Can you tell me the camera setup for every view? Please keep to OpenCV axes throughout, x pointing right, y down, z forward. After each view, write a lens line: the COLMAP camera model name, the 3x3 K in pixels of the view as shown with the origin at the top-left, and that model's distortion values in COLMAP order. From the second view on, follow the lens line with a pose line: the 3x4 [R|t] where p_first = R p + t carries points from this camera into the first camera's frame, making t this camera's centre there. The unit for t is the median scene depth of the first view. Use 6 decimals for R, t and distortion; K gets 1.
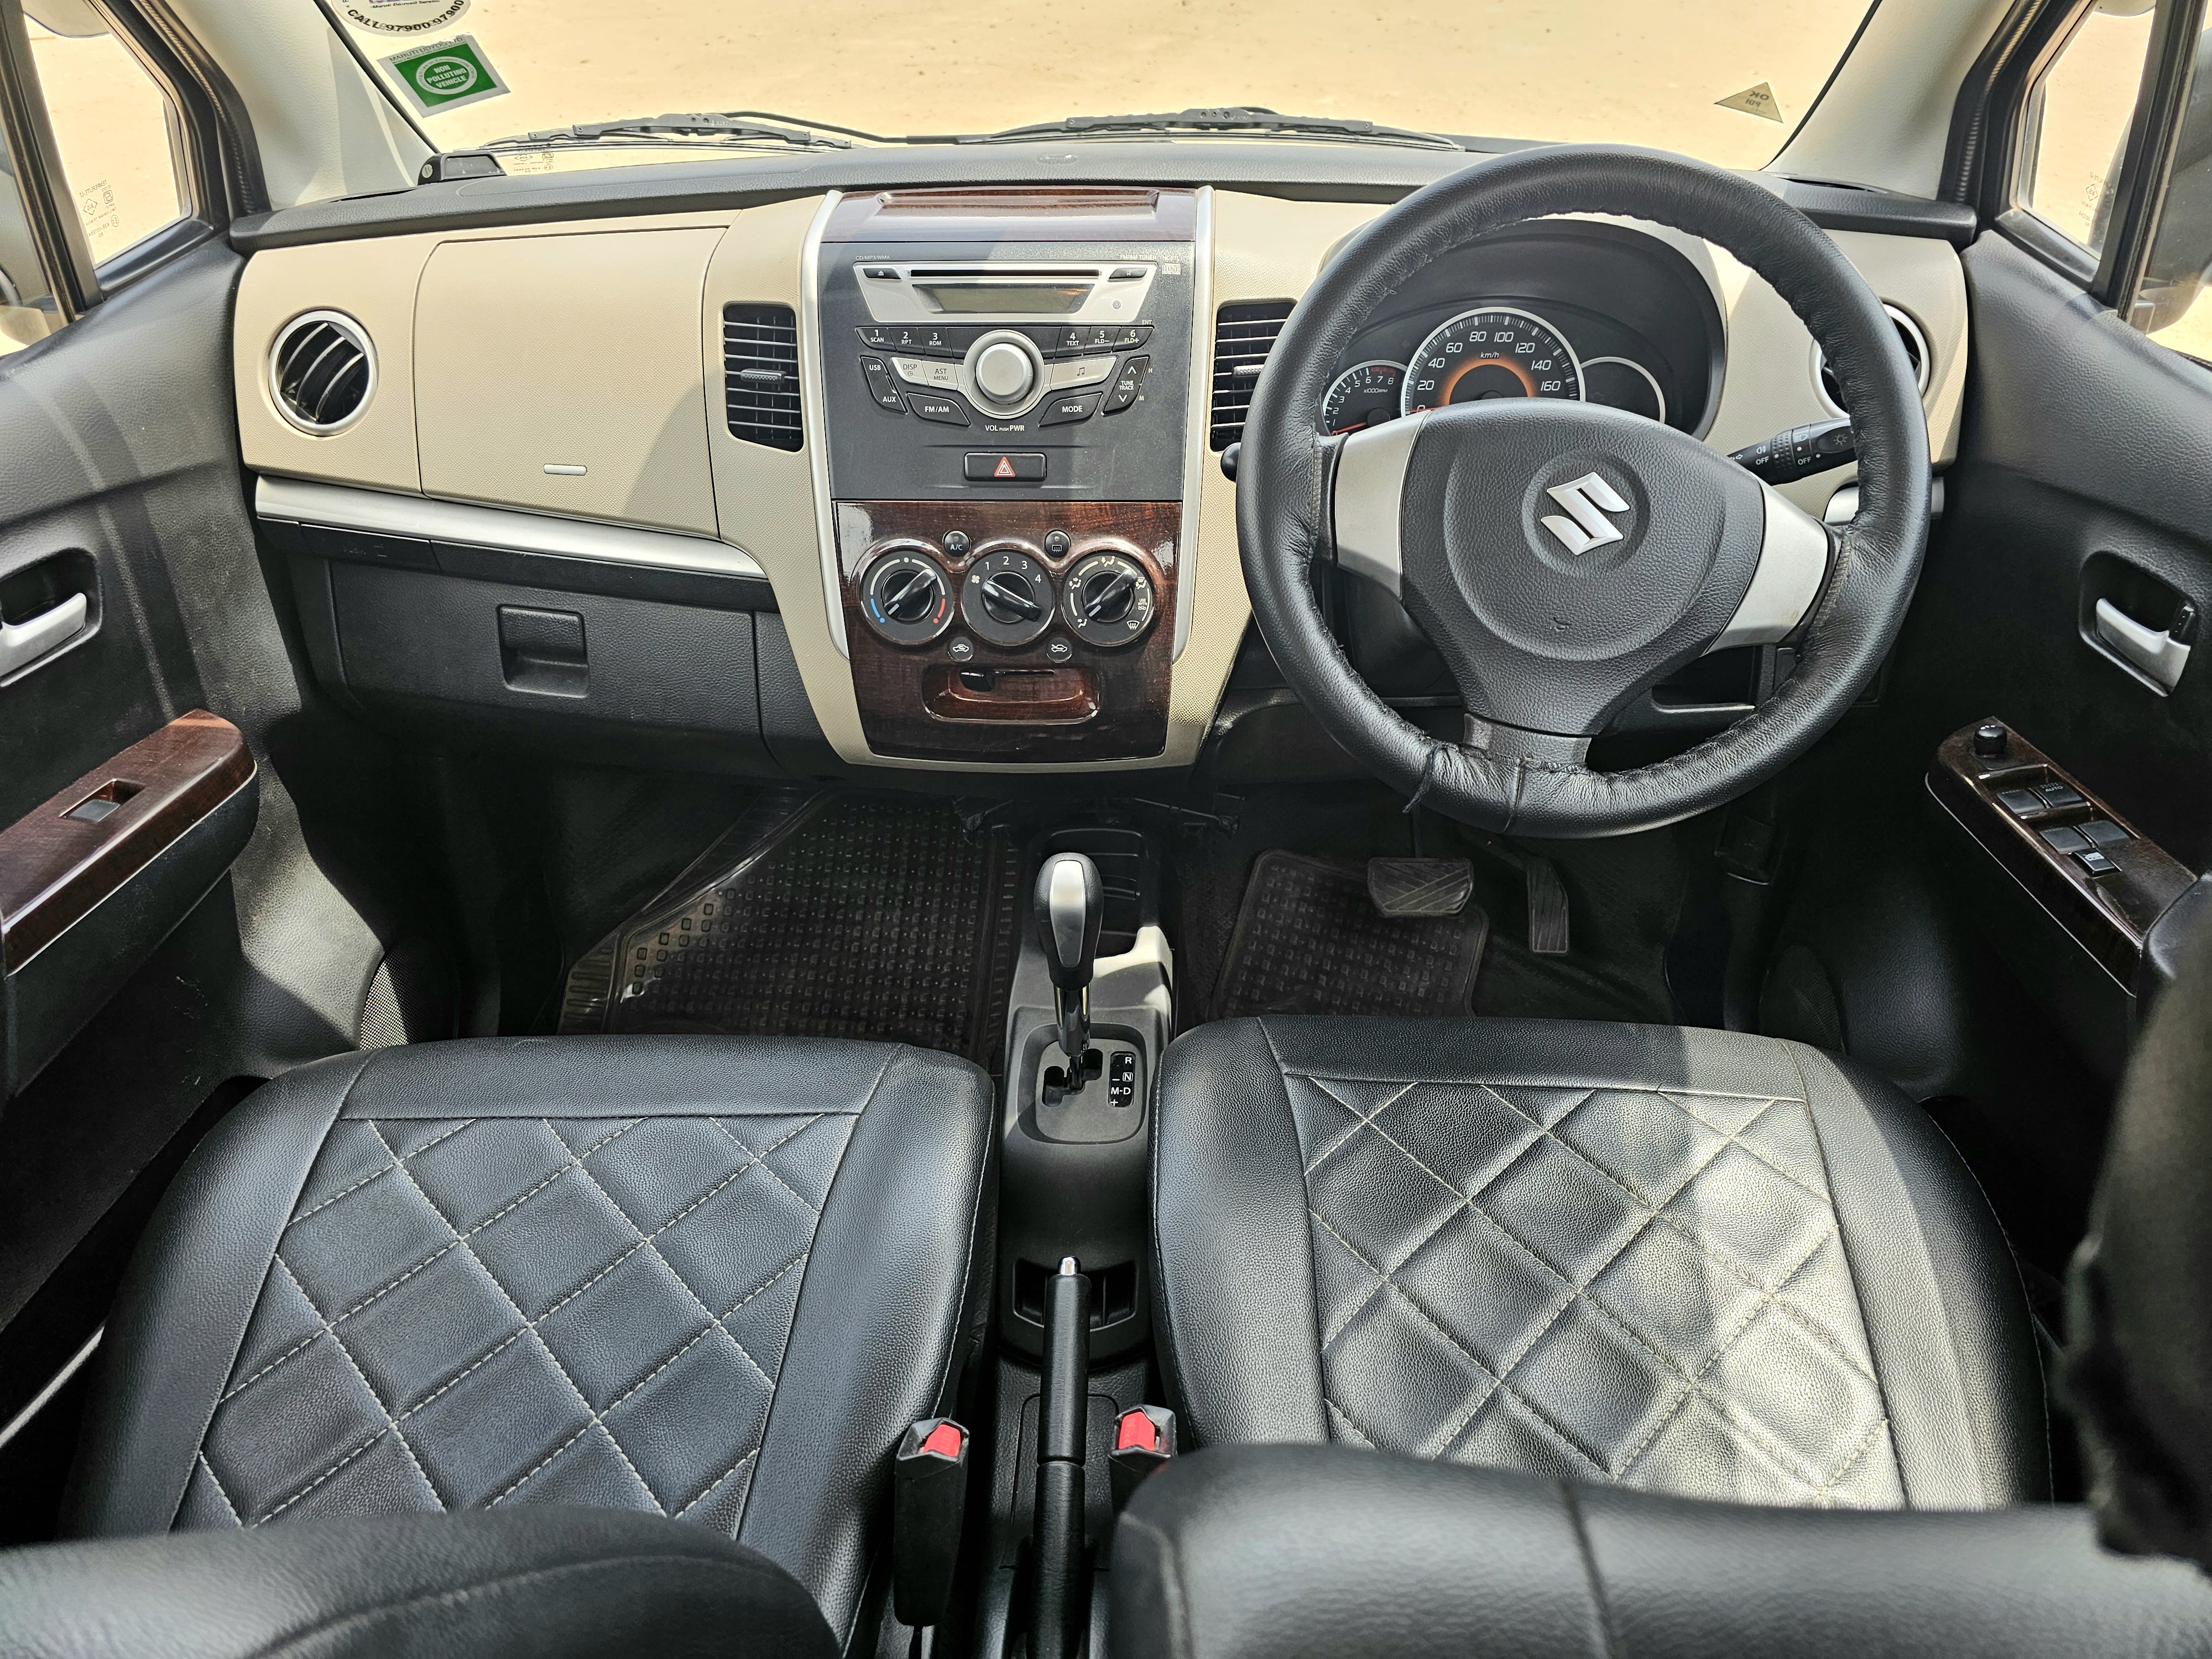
lens RADIAL K [[1464.8, 0, 1102.3], [0, 1464.8, 818.6], [0, 0, 1]] dist [0.025925, -0.000641]
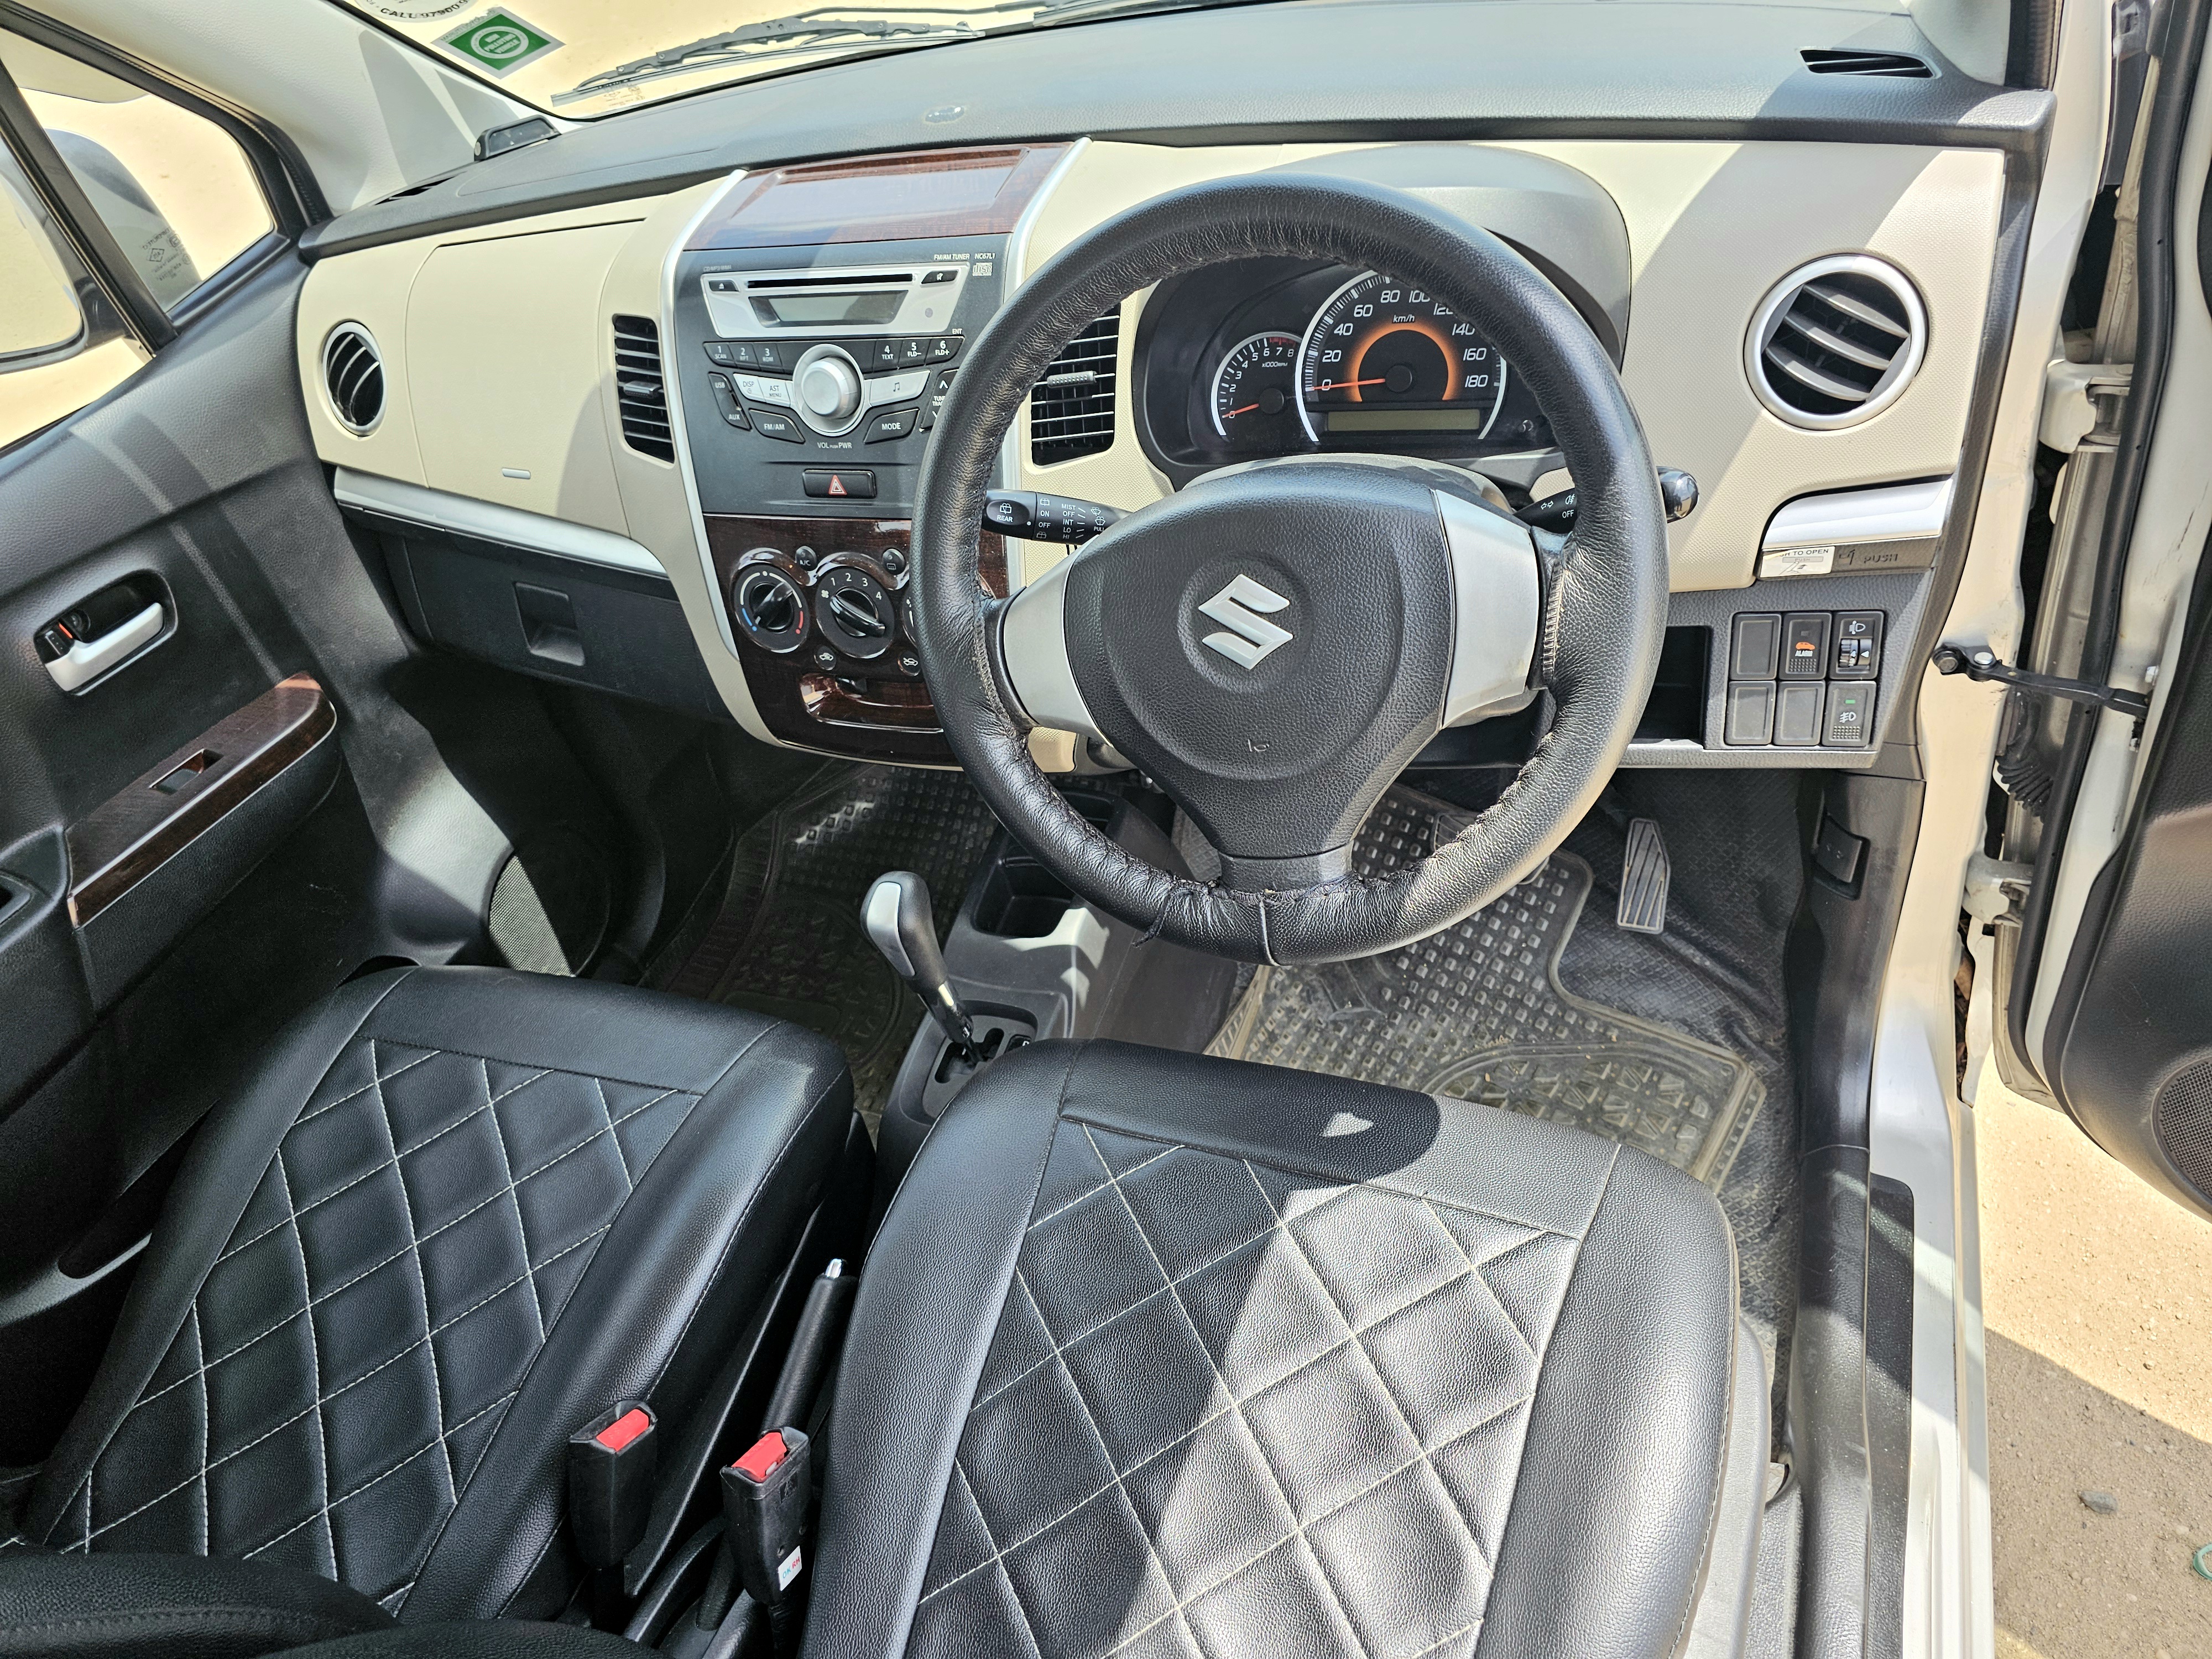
lens RADIAL K [[1455.3, 0, 1106.0], [0, 1455.3, 829.5], [0, 0, 1]] dist [0.022737, -0.000710]
pose [[0.932930, 0.085351, -0.349795, 0.437789], [-0.015175, 0.979955, 0.198638, -0.197254], [0.359737, -0.180007, 0.915525, 0.115911]]
